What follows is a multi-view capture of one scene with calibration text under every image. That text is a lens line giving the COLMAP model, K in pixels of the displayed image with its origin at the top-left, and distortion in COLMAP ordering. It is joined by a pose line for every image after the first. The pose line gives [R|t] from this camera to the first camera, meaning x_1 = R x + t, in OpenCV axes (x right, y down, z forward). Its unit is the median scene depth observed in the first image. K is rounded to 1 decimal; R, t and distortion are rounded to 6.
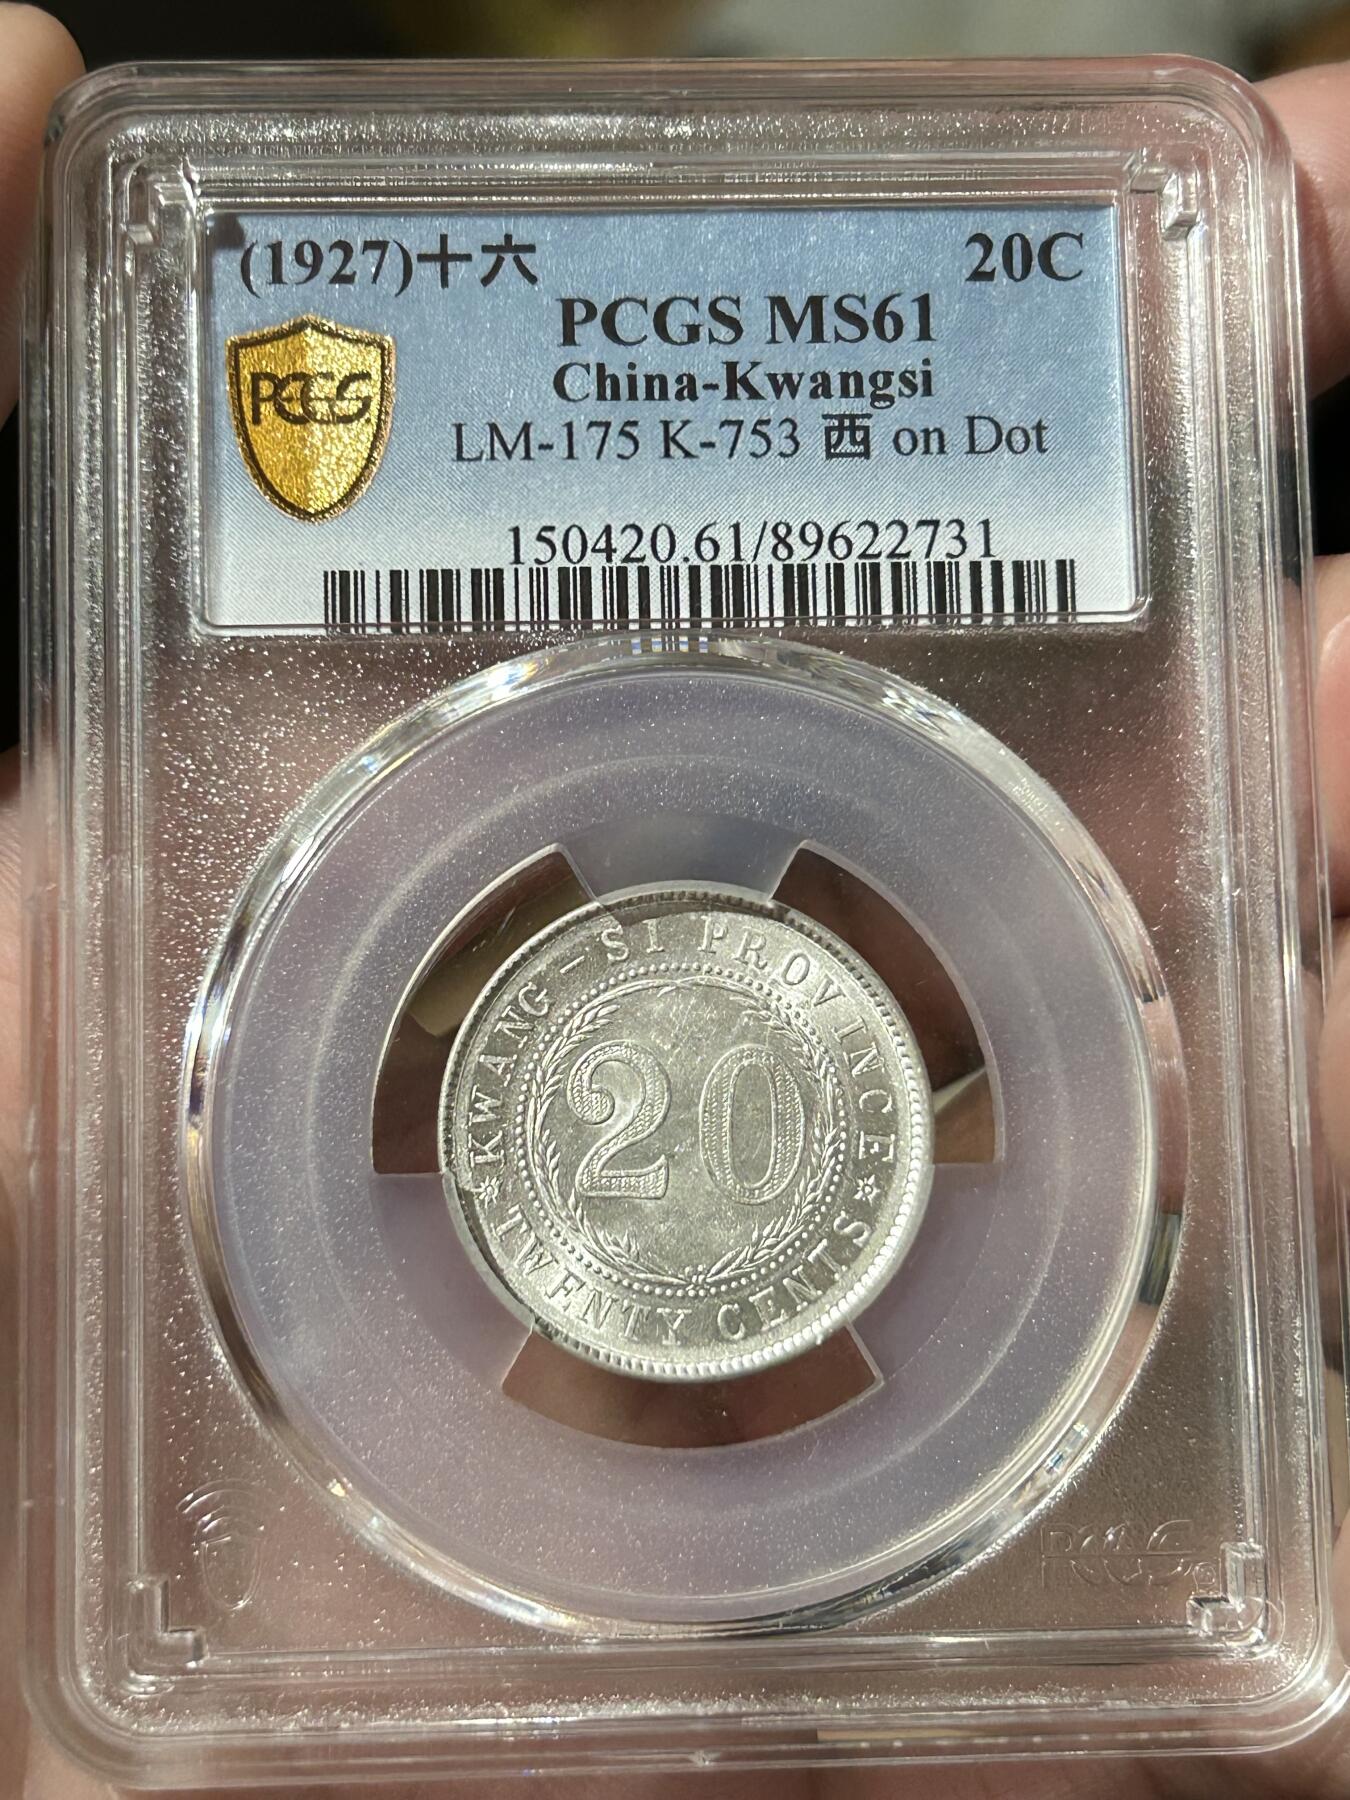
lens RADIAL K [[3133.2, 0, 675.9], [0, 3133.2, 898.5], [0, 0, 1]] dist [0.170872, 0.000000]
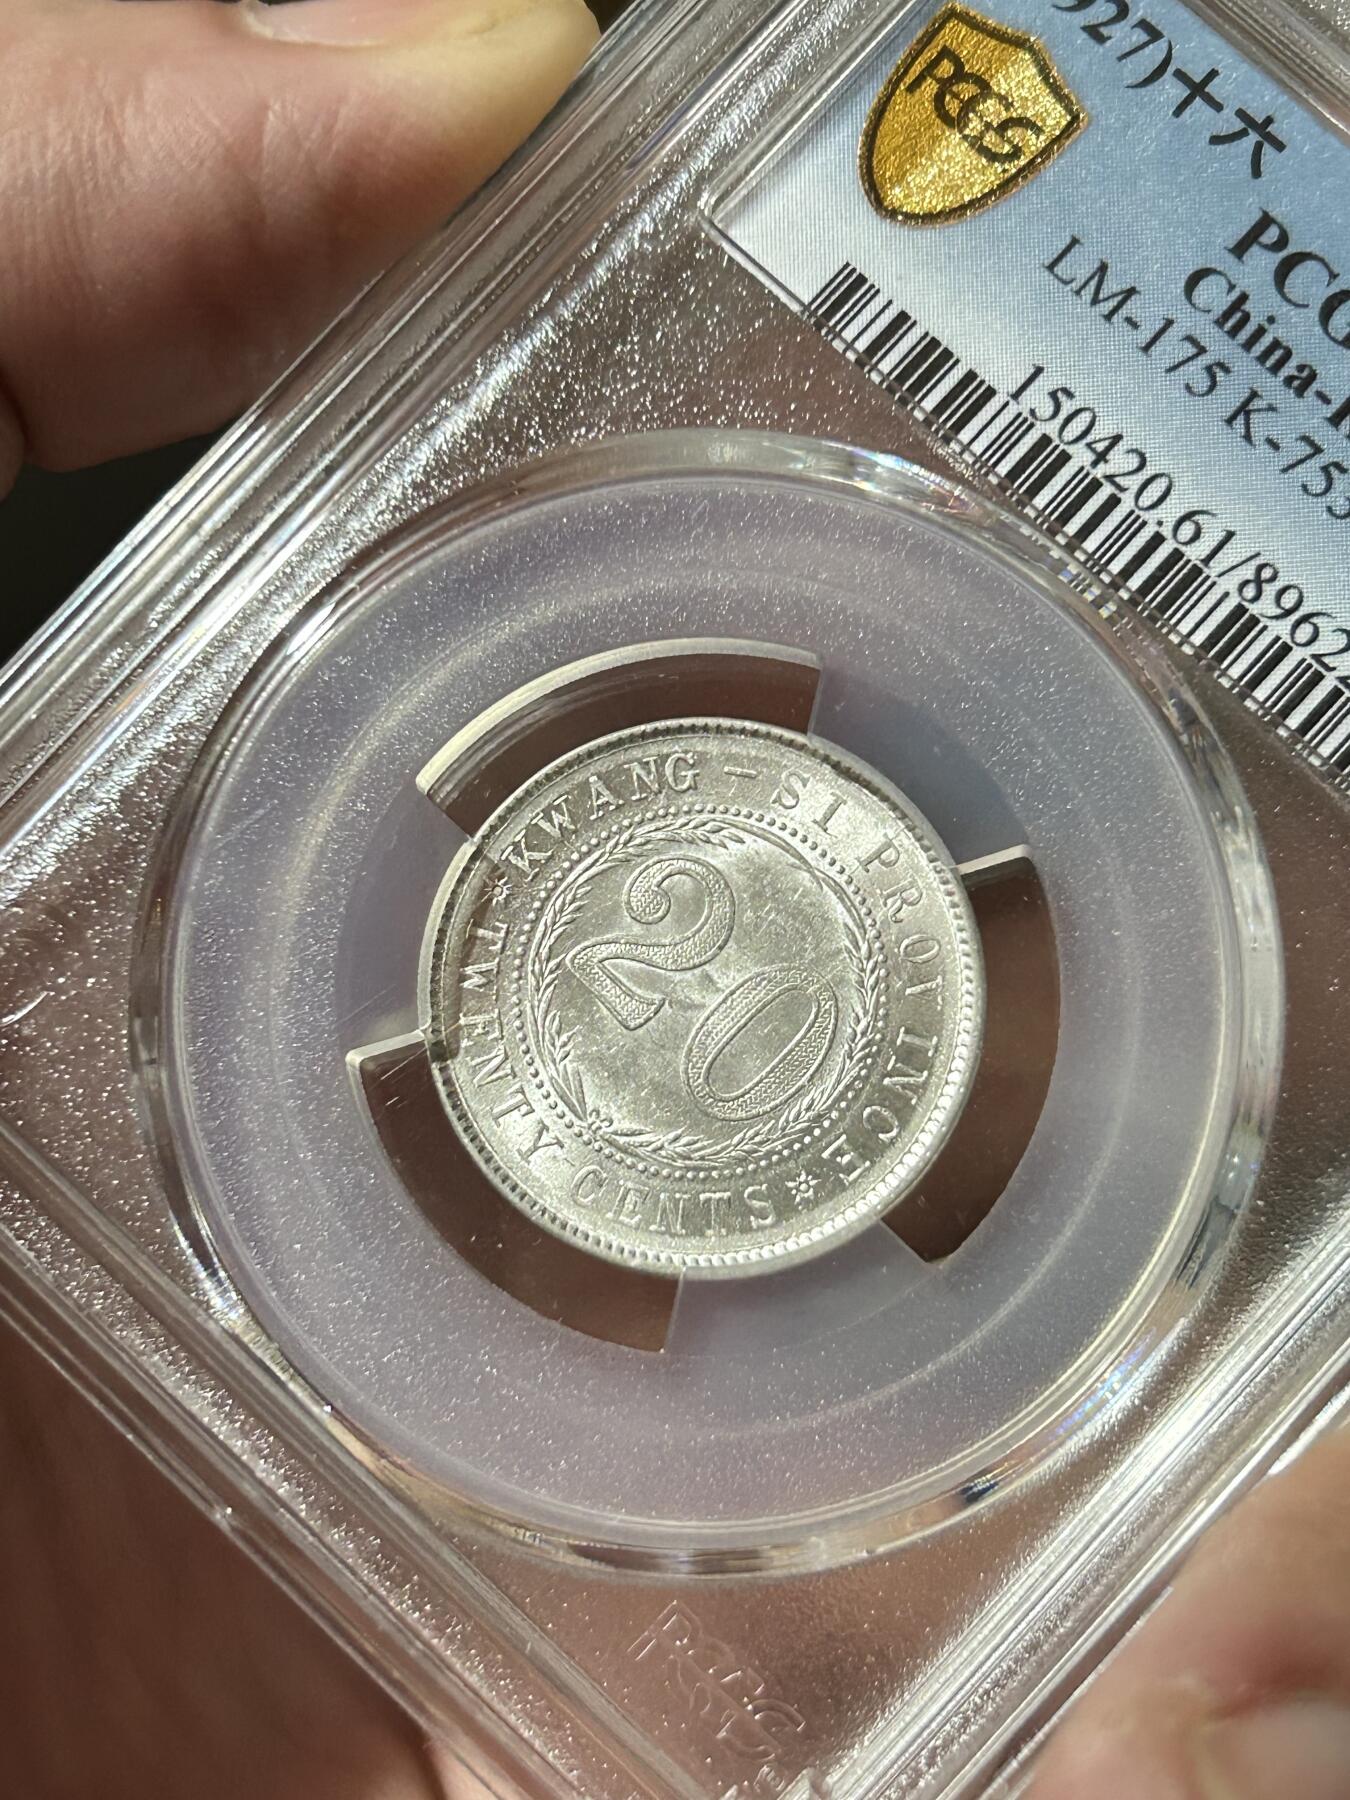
lens RADIAL K [[3133.2, 0, 669.2], [0, 3133.2, 904.7], [0, 0, 1]] dist [0.170872, 0.000000]
pose [[0.716728, 0.696816, -0.027350, 0.003175], [-0.694856, 0.716928, 0.056472, 0.011928], [0.058958, -0.021471, 0.998030, 0.116873]]
